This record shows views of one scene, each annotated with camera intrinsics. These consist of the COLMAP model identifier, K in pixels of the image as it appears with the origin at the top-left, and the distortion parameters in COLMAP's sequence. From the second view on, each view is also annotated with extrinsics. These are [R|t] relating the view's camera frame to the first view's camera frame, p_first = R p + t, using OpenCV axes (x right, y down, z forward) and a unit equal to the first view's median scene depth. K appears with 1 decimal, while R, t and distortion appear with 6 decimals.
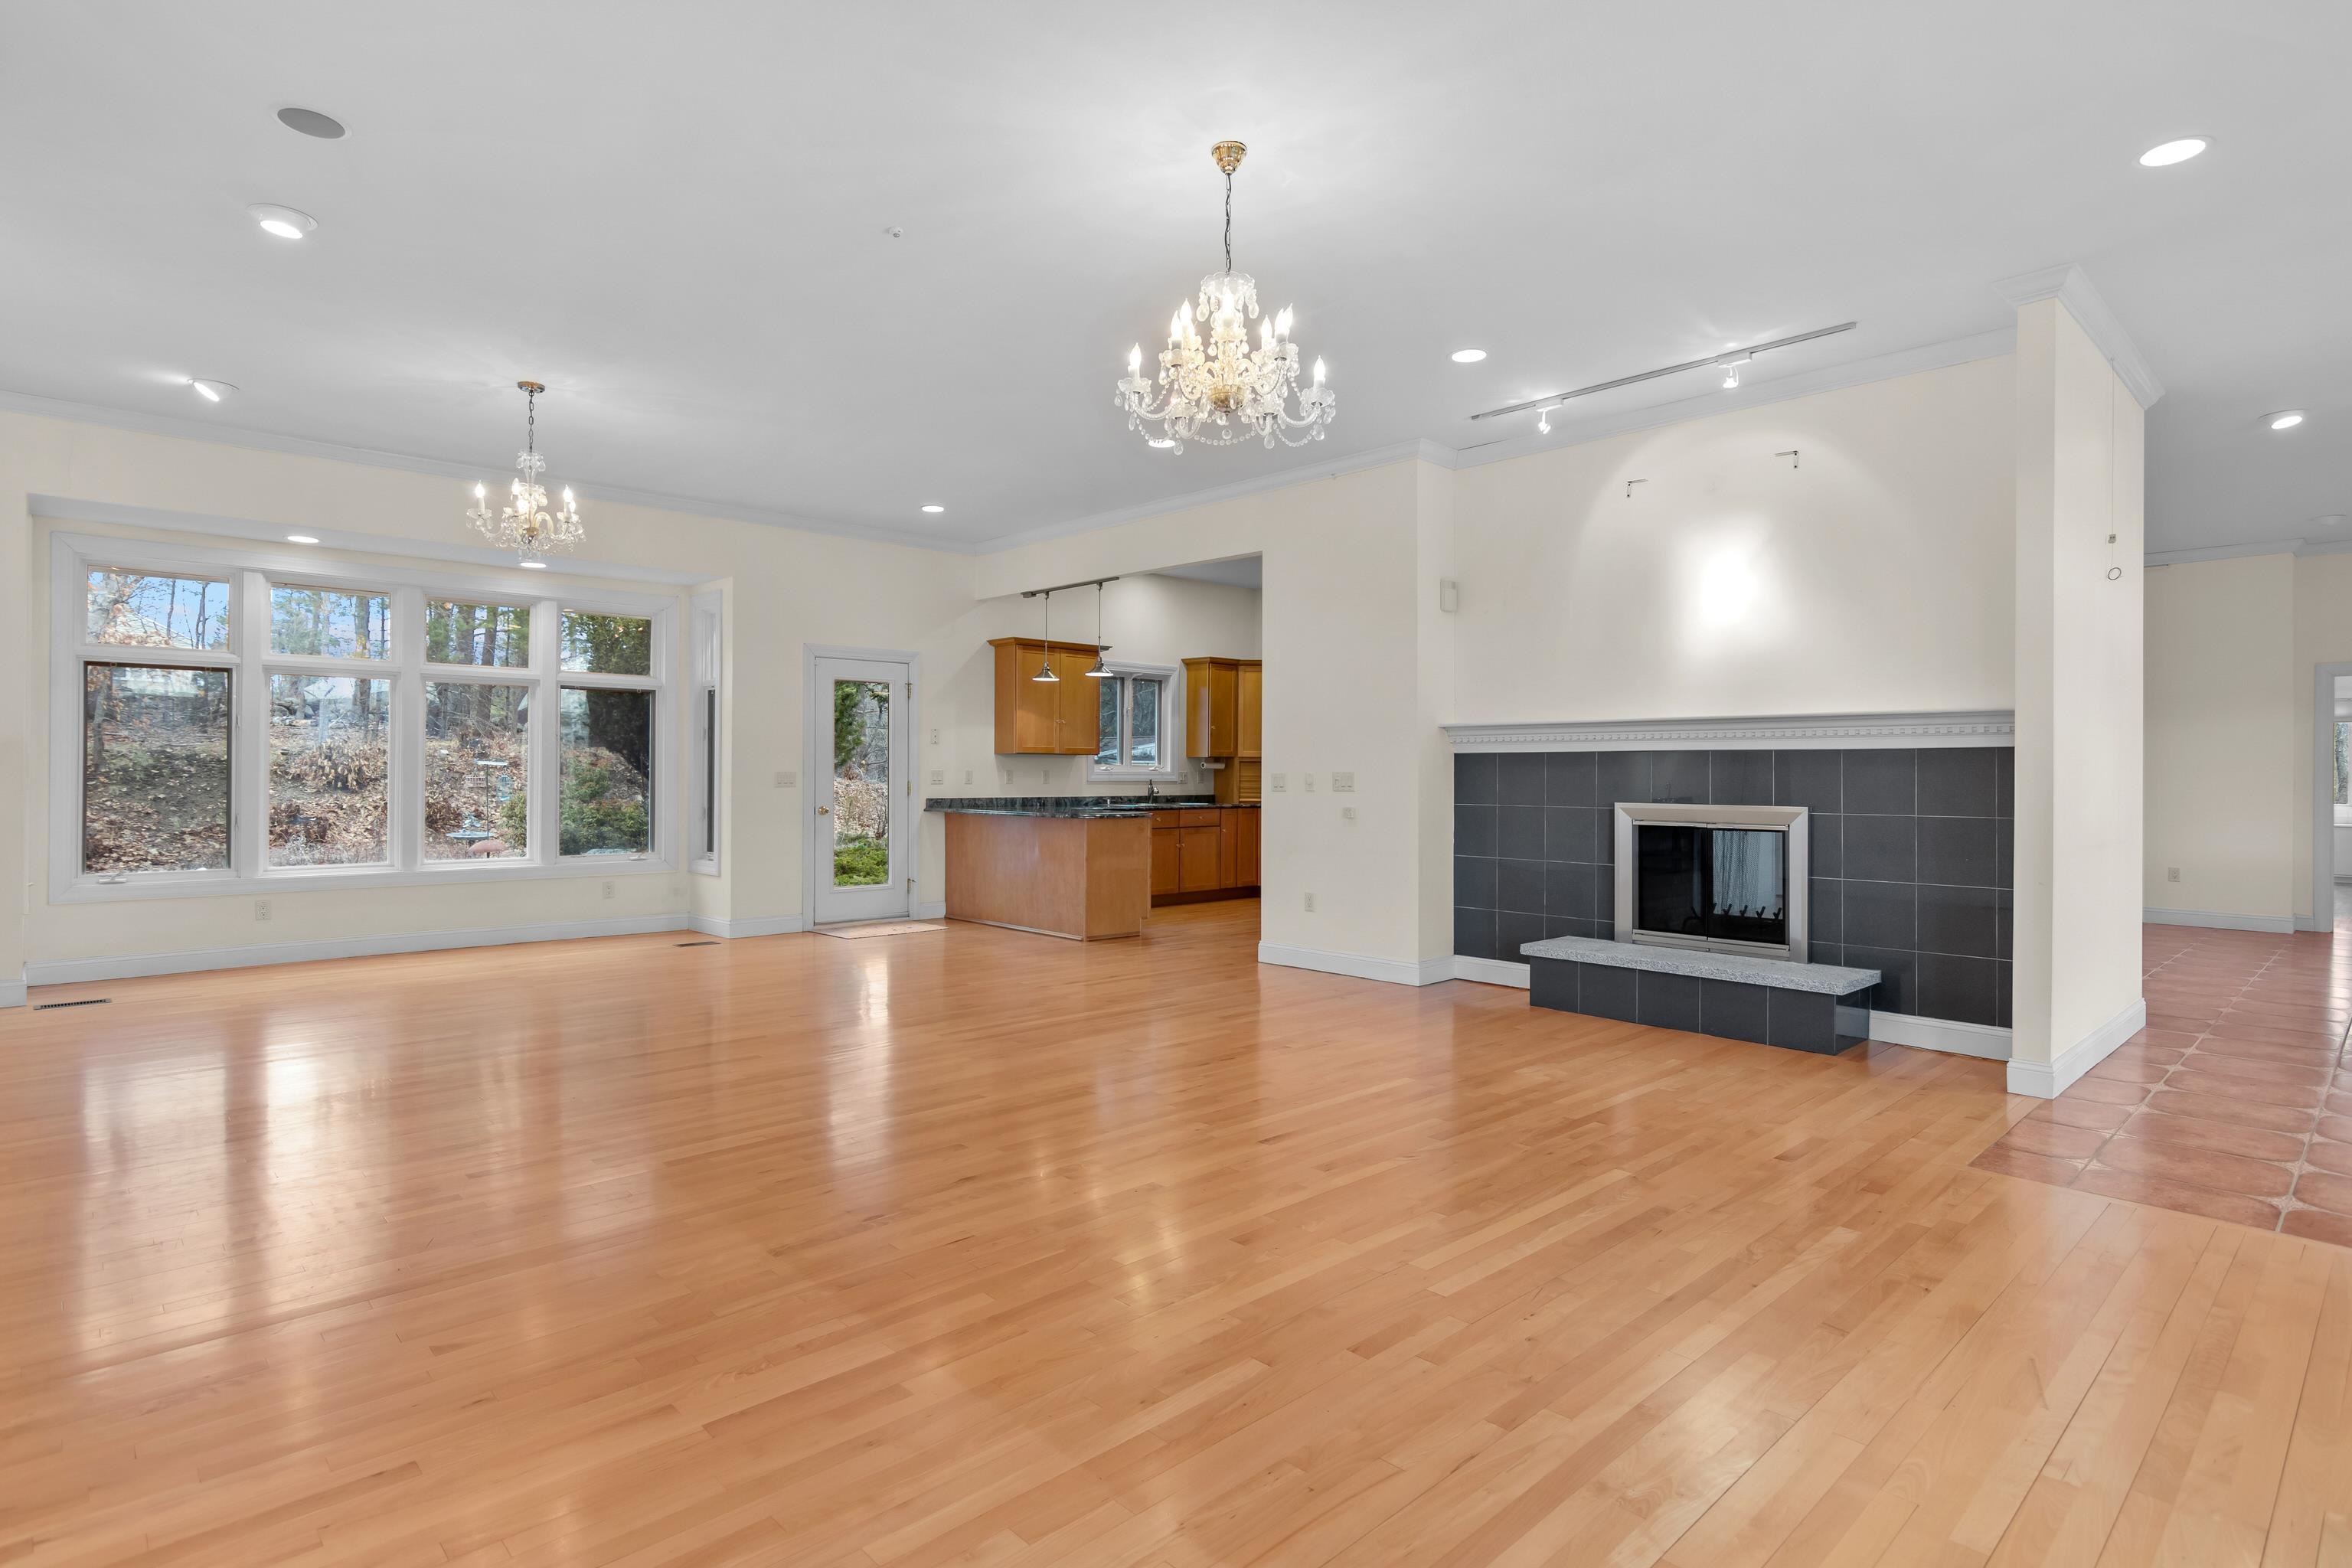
lens RADIAL K [[1190.2, 0, 1171.4], [0, 1190.2, 786.7], [0, 0, 1]] dist [-0.004490, 0.000399]
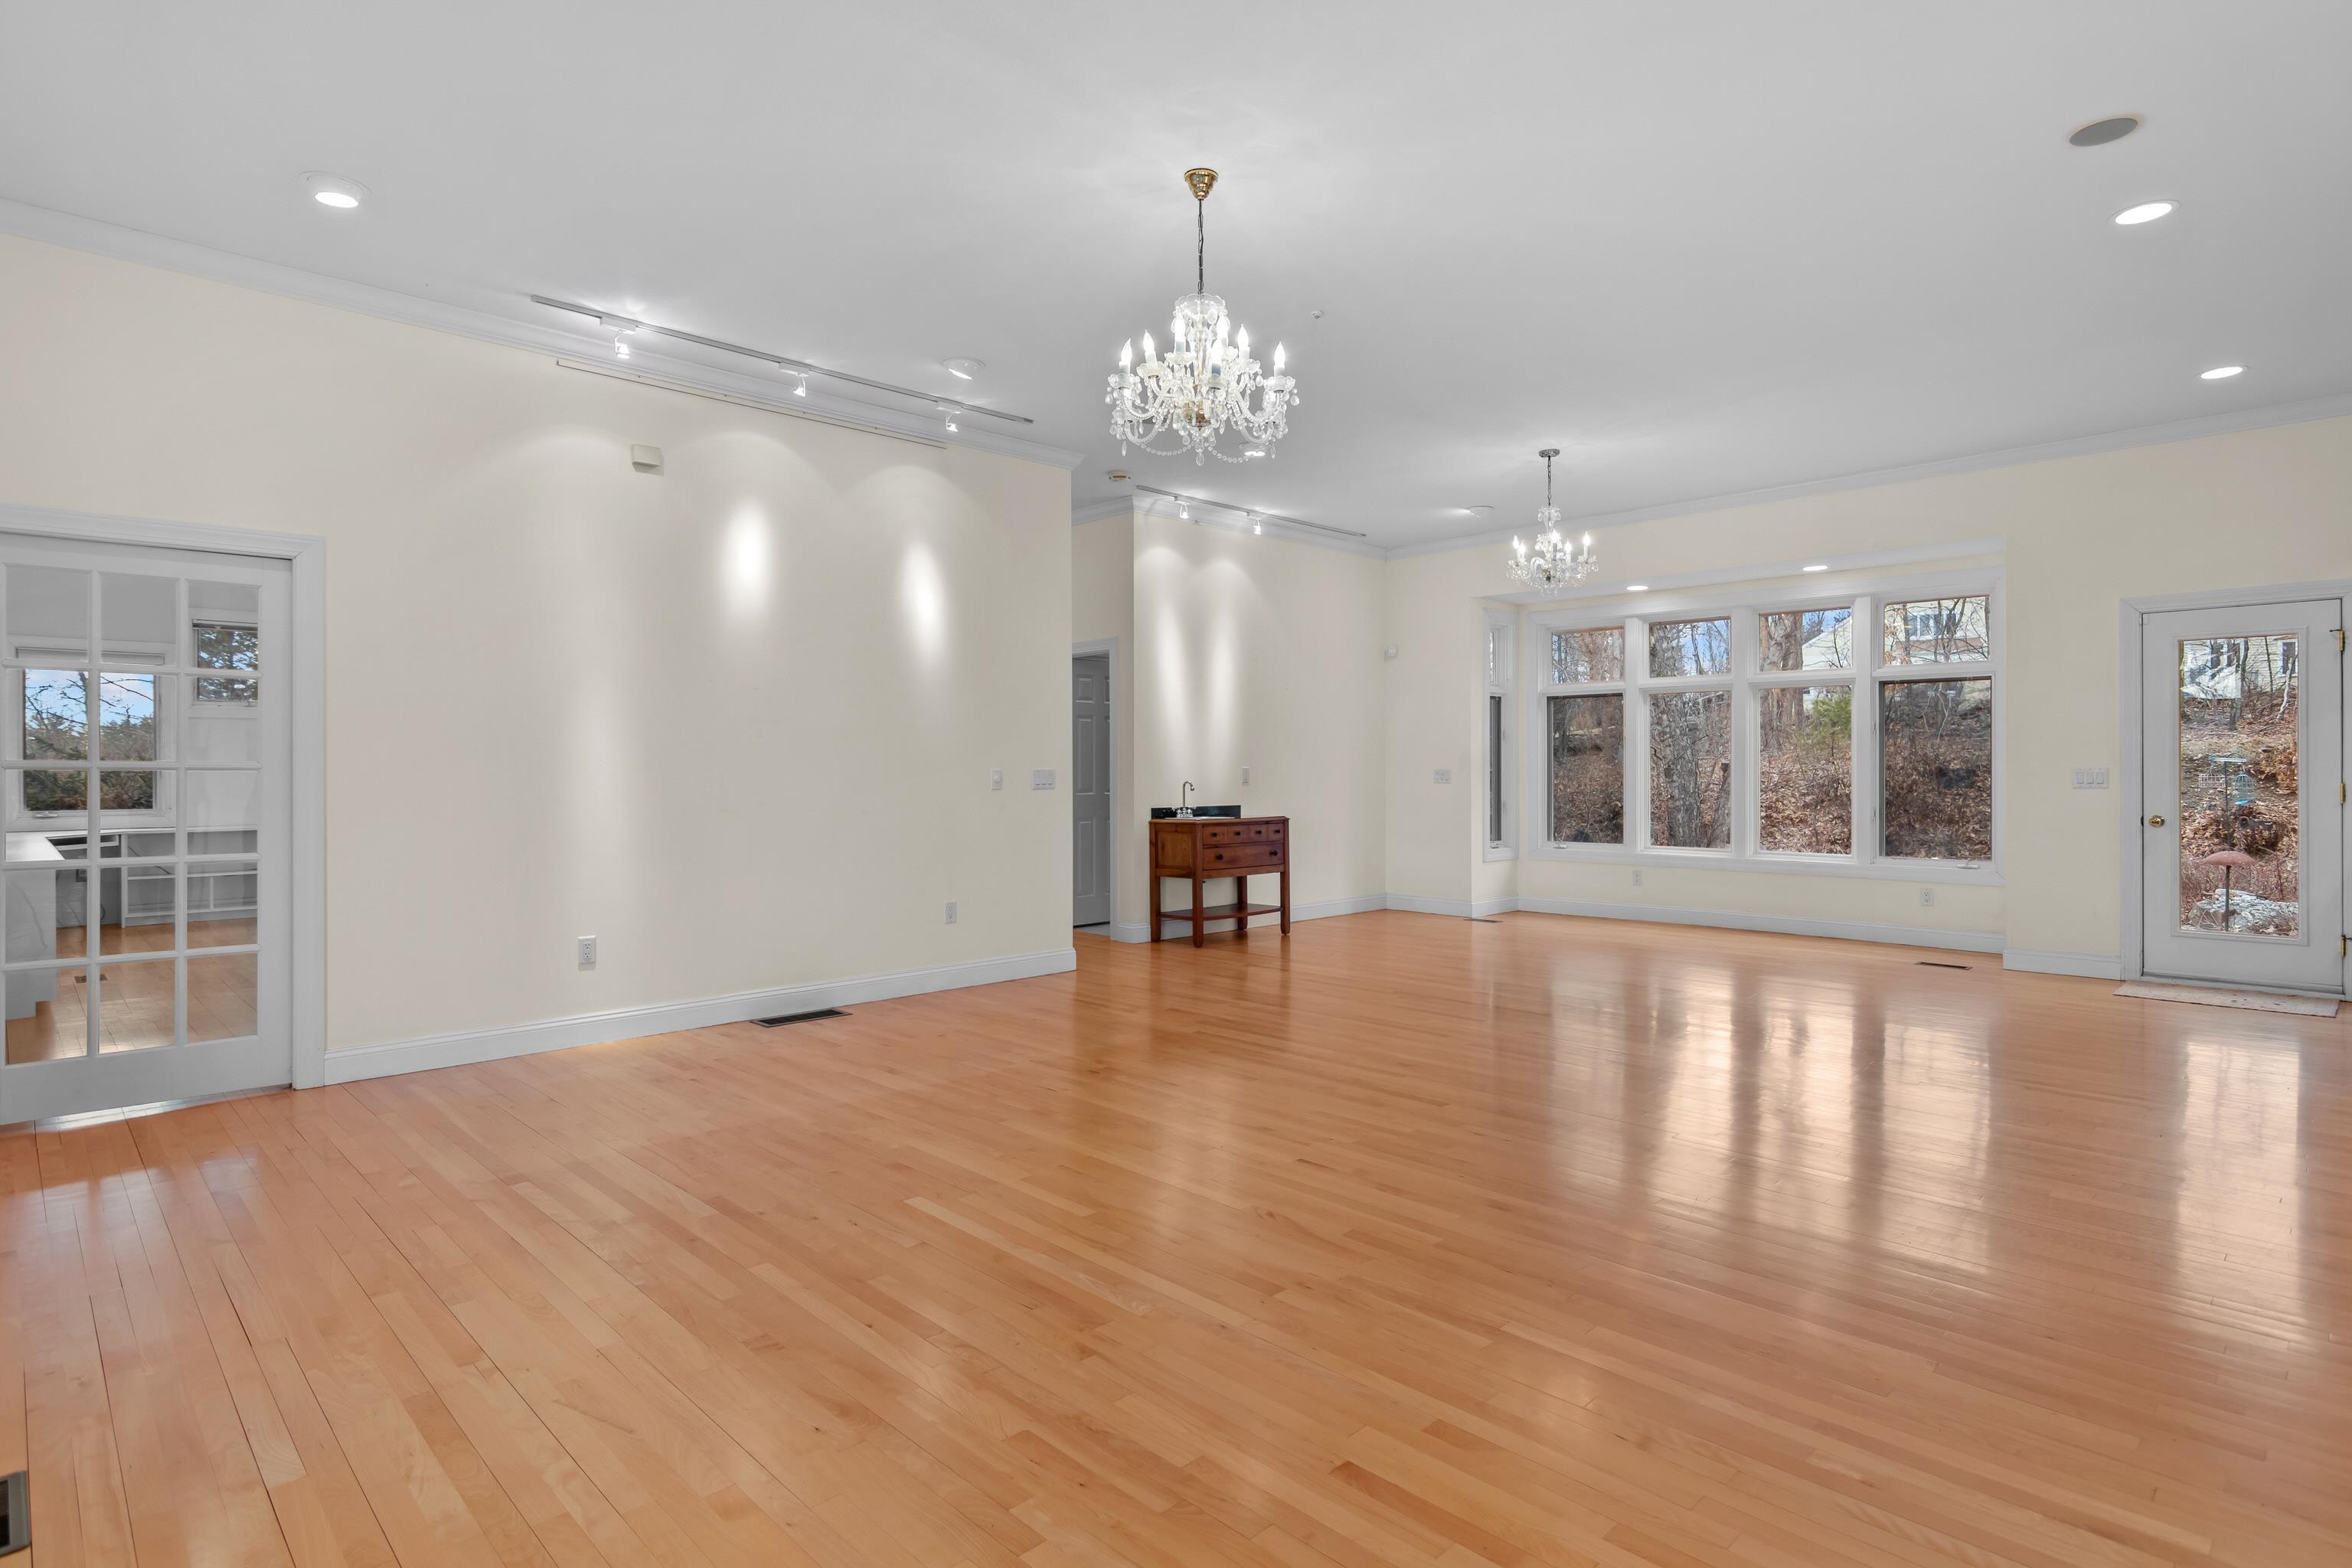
lens RADIAL K [[1218.1, 0, 1176.0], [0, 1218.1, 784.0], [0, 0, 1]] dist [-0.001867, 0.000104]
pose [[0.021993, 0.006939, -0.999734, 0.412273], [-0.009566, 0.999932, 0.006730, -0.001813], [0.999712, 0.009416, 0.022058, 0.349191]]
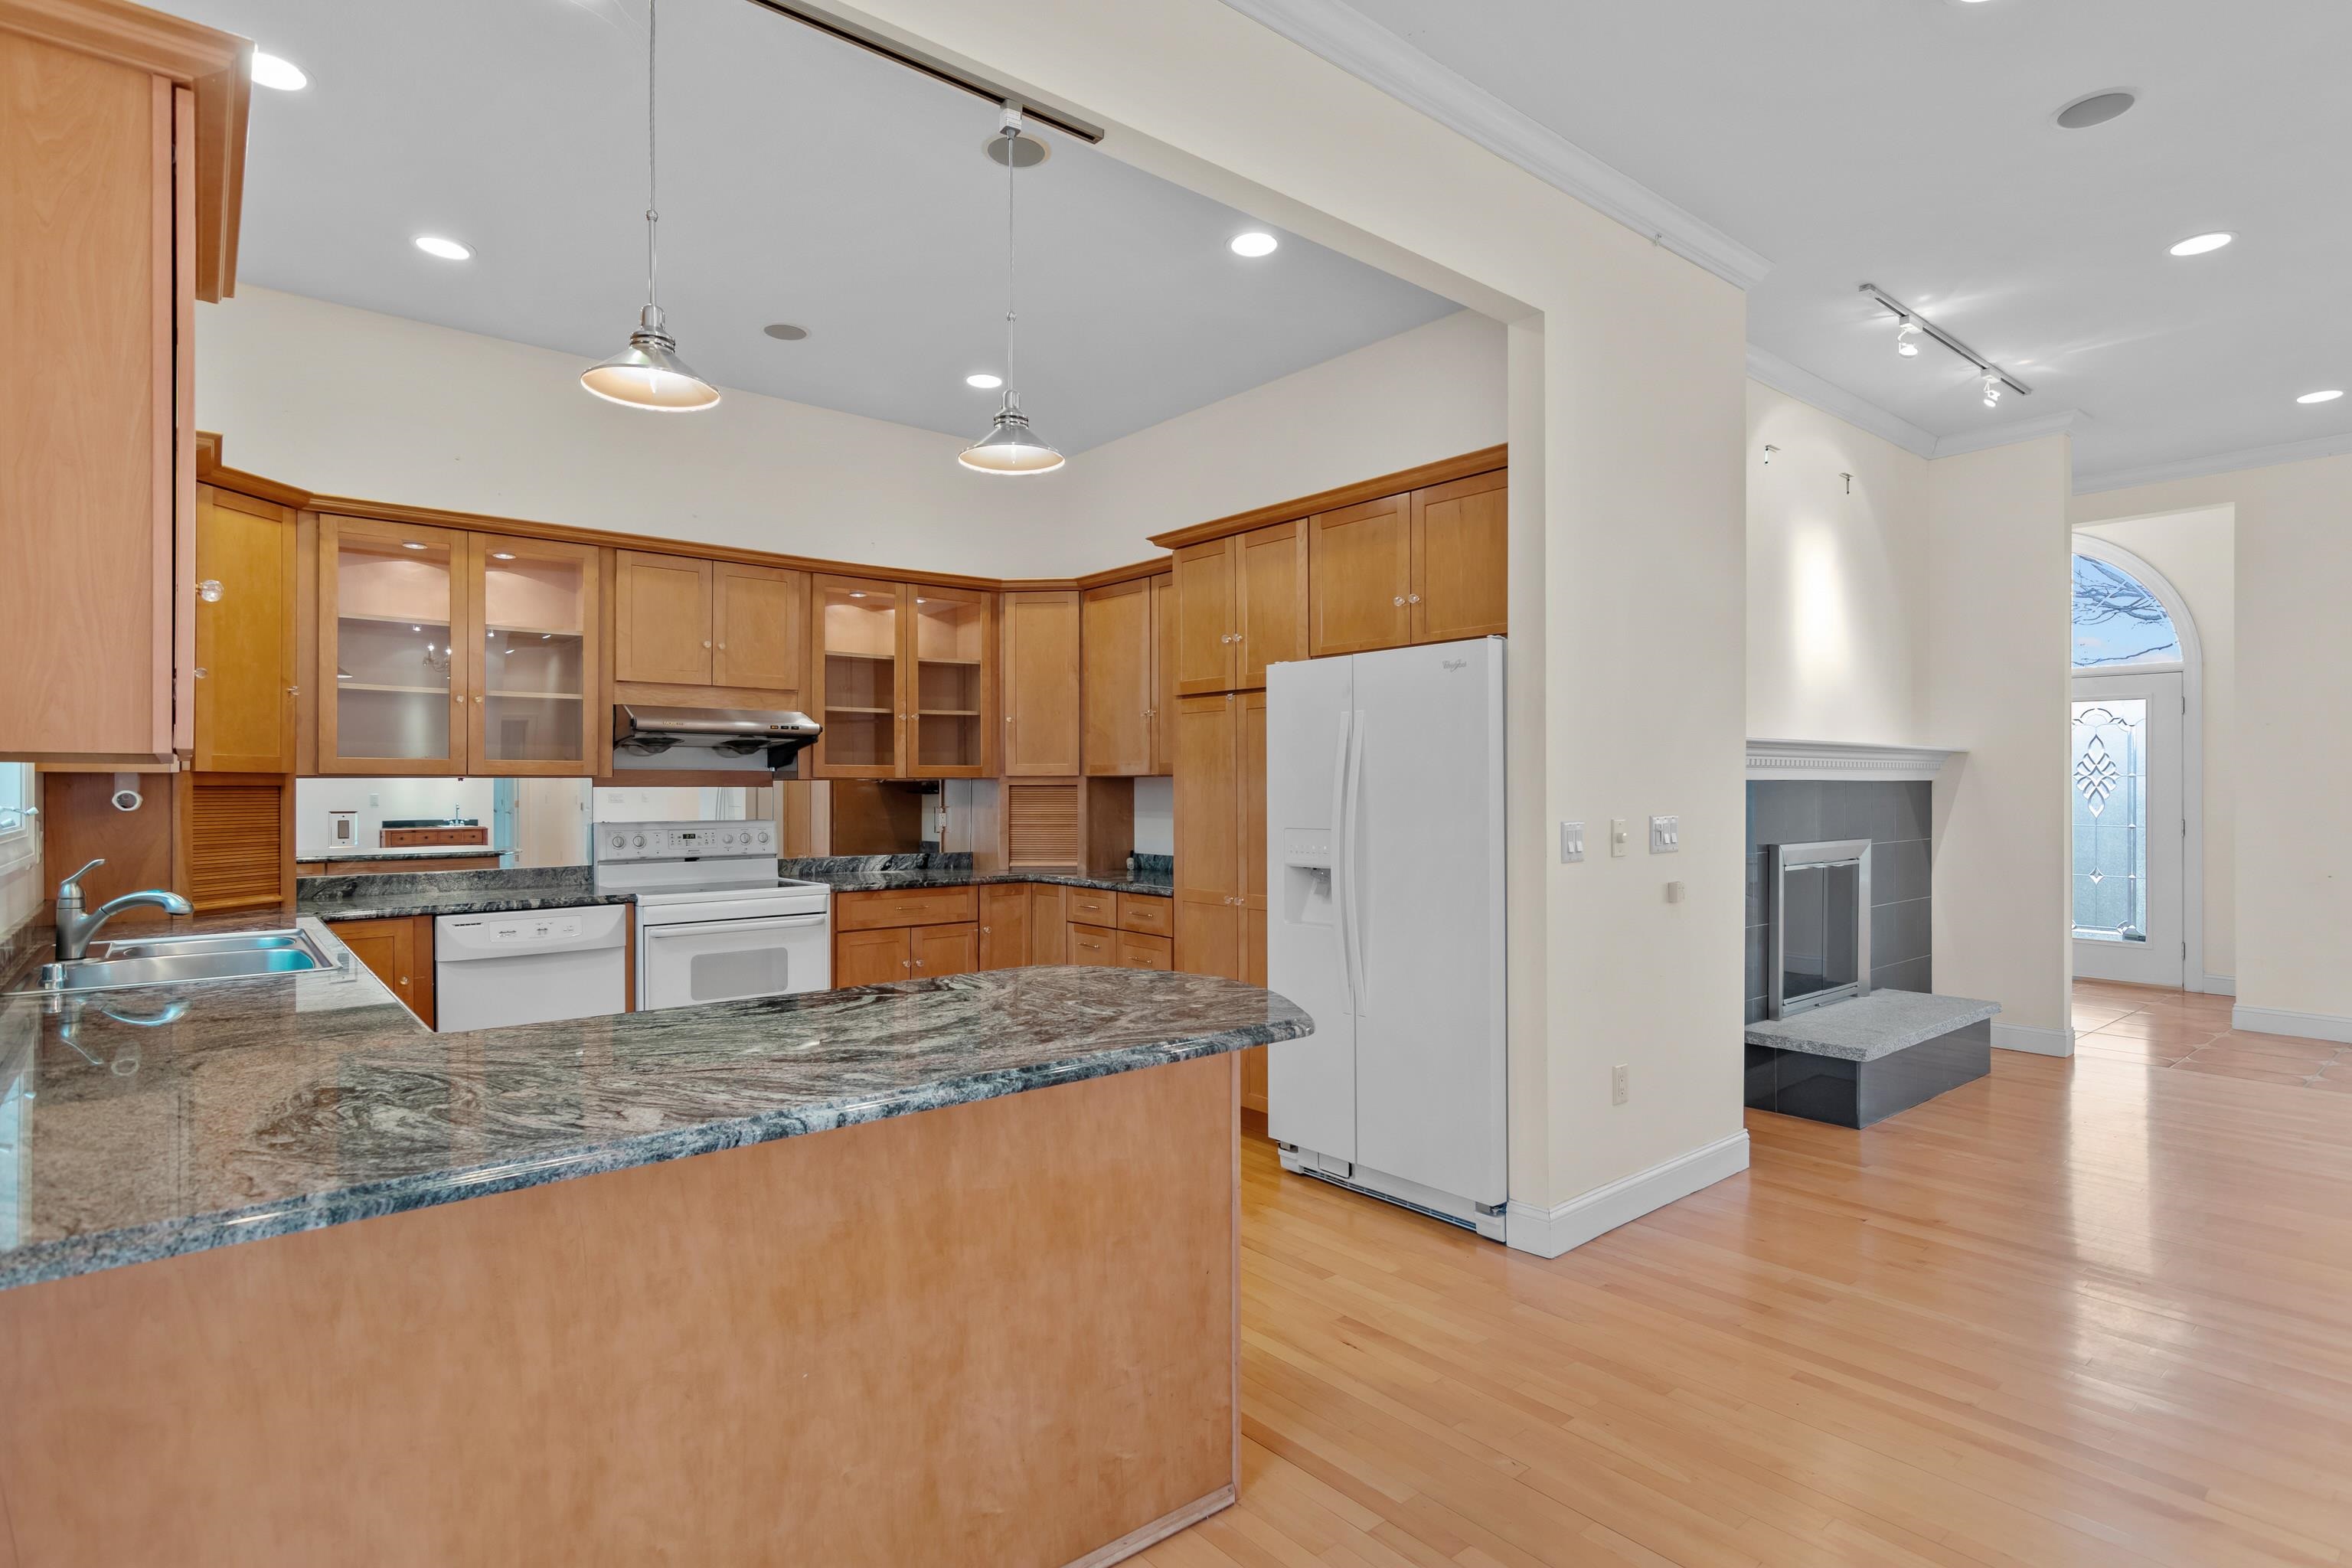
lens RADIAL K [[1190.2, 0, 1171.4], [0, 1190.2, 786.7], [0, 0, 1]] dist [-0.004490, 0.000399]
pose [[0.066035, -0.005081, 0.997804, -0.284352], [0.014802, 0.999882, 0.004112, -0.022049], [-0.997708, 0.014498, 0.066102, 0.862431]]
